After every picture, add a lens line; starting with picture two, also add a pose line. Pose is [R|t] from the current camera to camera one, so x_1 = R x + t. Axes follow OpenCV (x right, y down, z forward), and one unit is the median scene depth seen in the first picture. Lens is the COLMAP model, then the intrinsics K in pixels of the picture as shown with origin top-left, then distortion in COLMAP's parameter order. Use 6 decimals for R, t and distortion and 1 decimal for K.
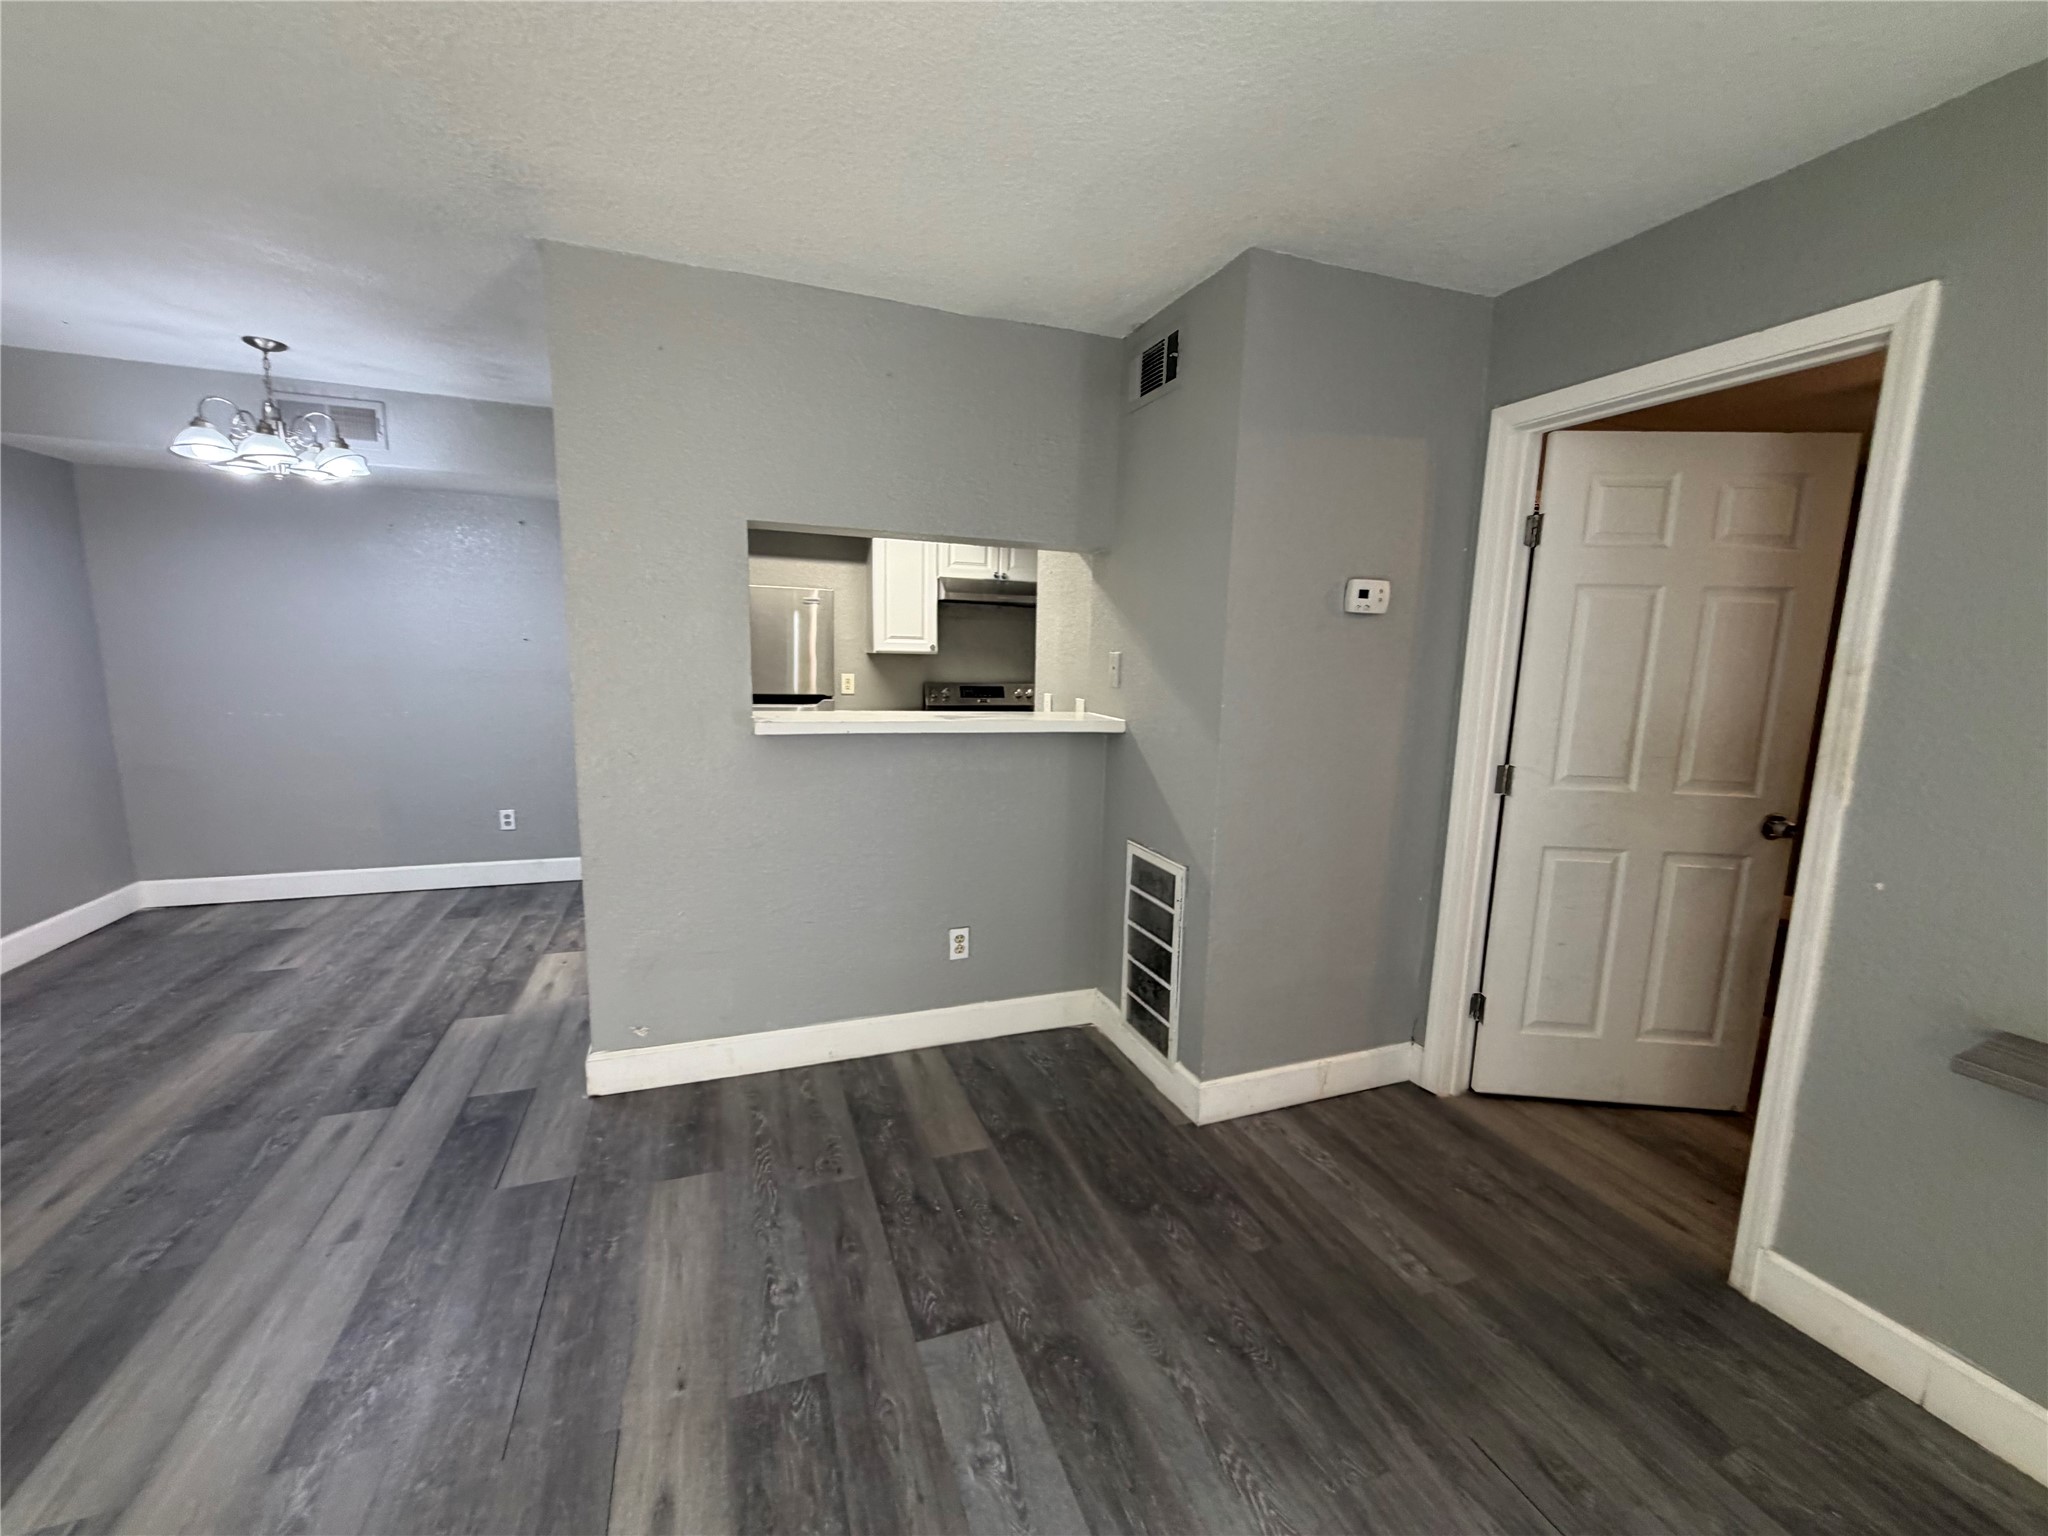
lens RADIAL K [[818.2, 0, 1024.0], [0, 818.2, 768.0], [0, 0, 1]] dist [-0.000975, -0.000161]
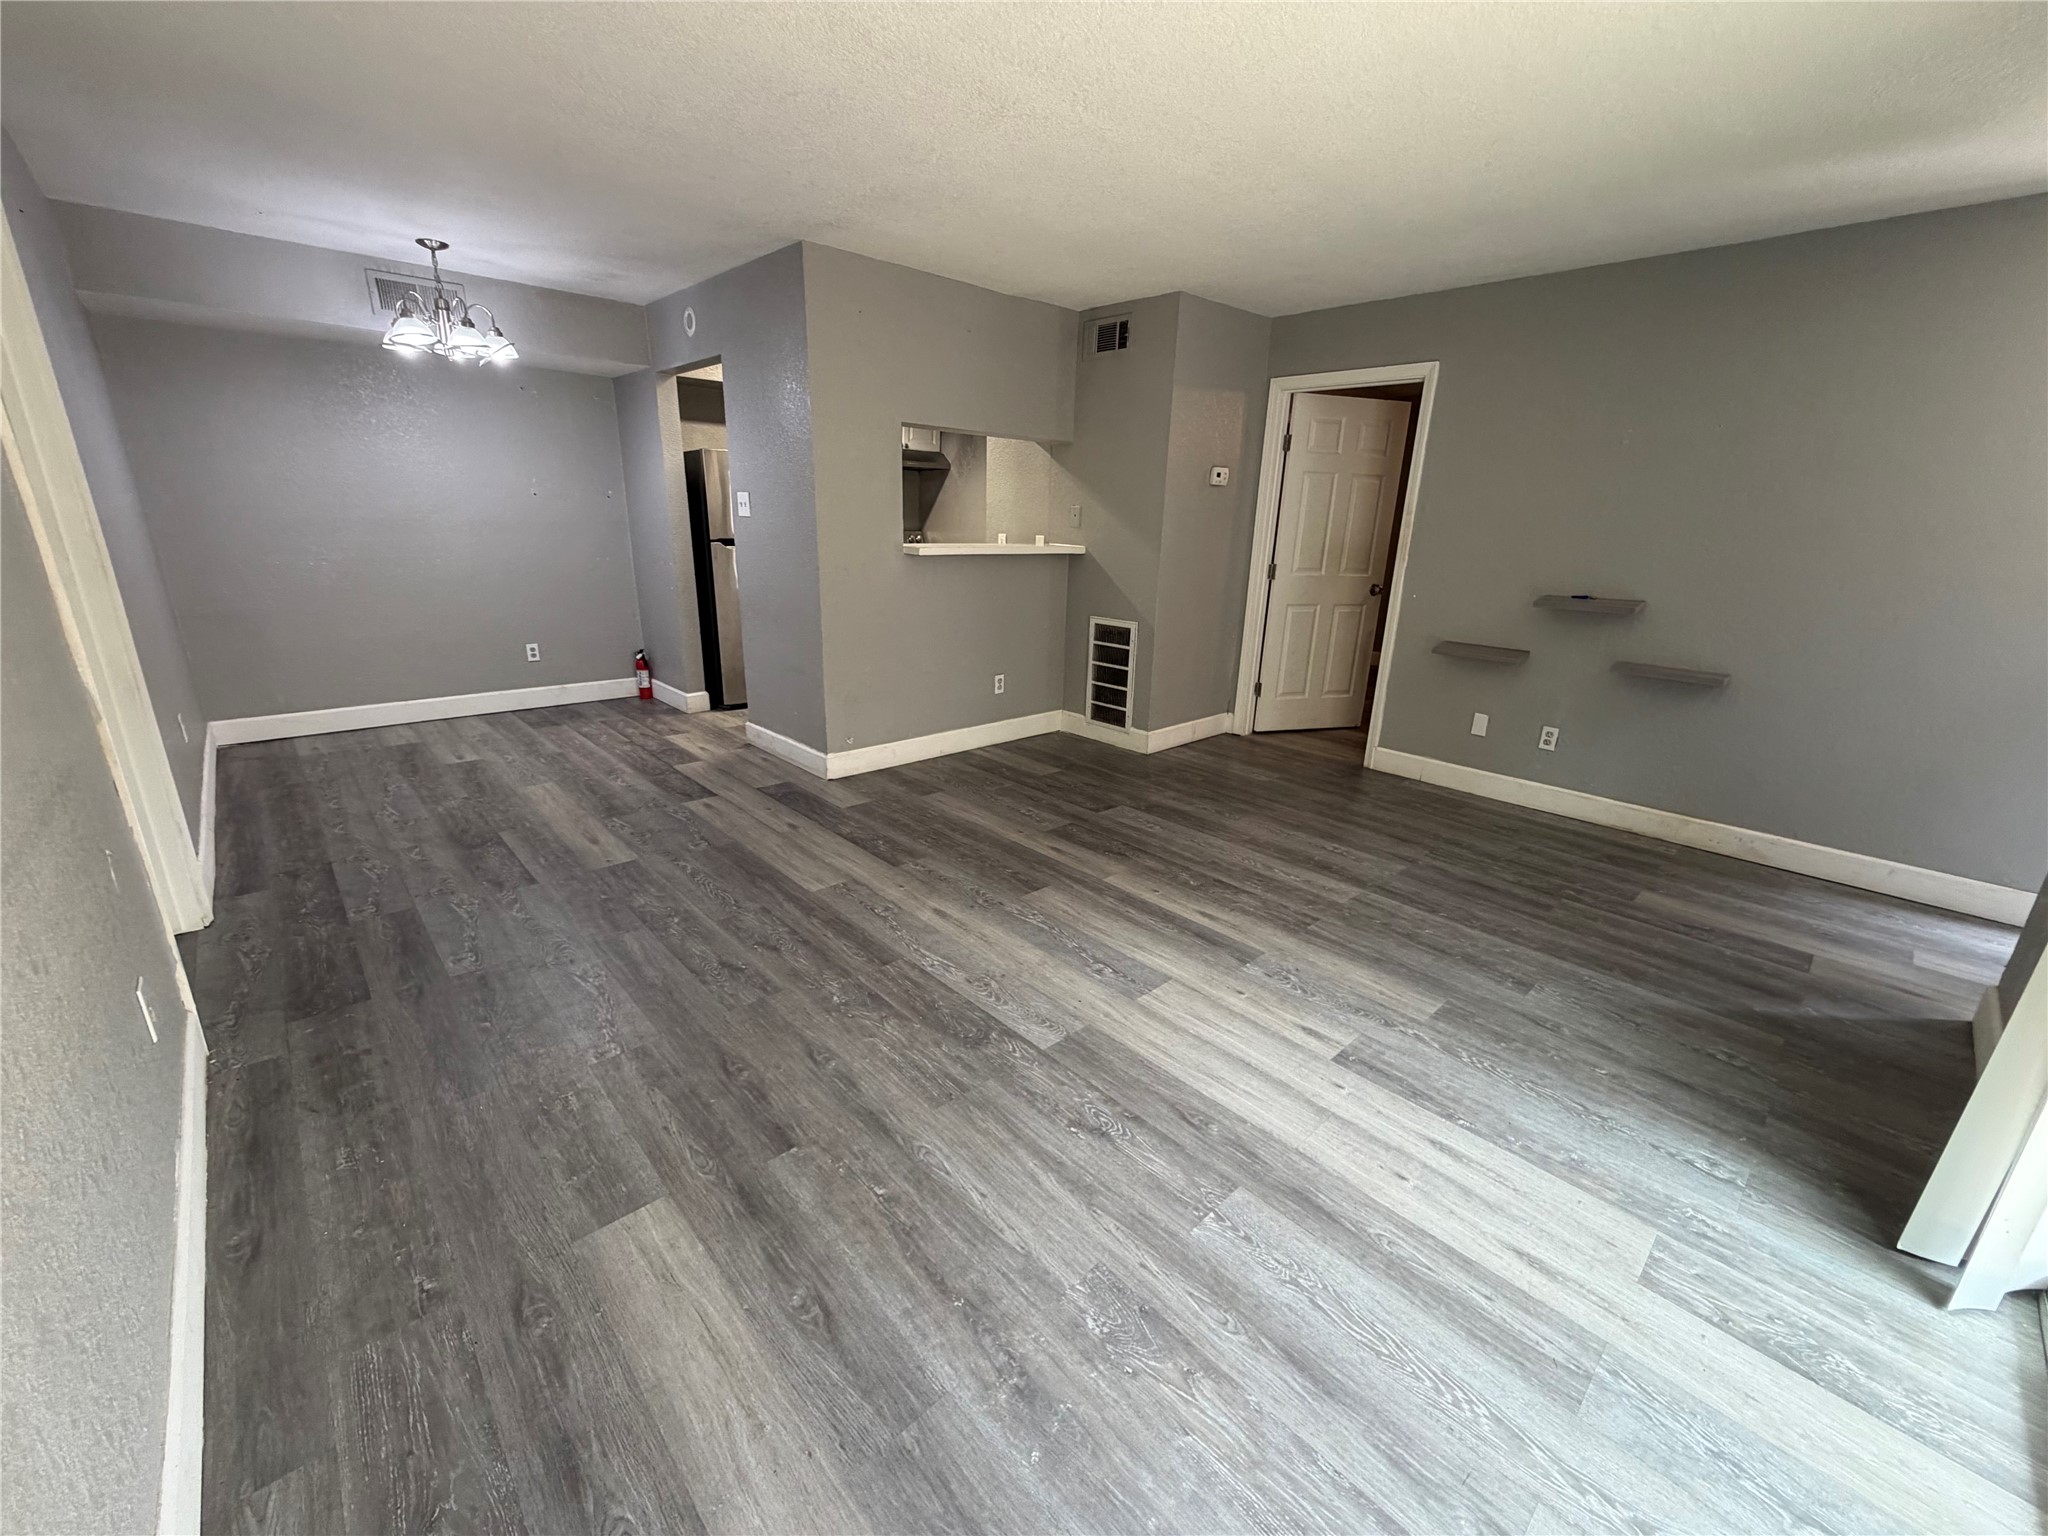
lens RADIAL K [[818.2, 0, 1024.0], [0, 818.2, 768.0], [0, 0, 1]] dist [-0.000975, -0.000161]
pose [[0.924494, -0.114807, 0.363496, -0.748984], [0.052972, 0.983009, 0.175749, 0.101241], [-0.377497, -0.143224, 0.914868, -0.668491]]
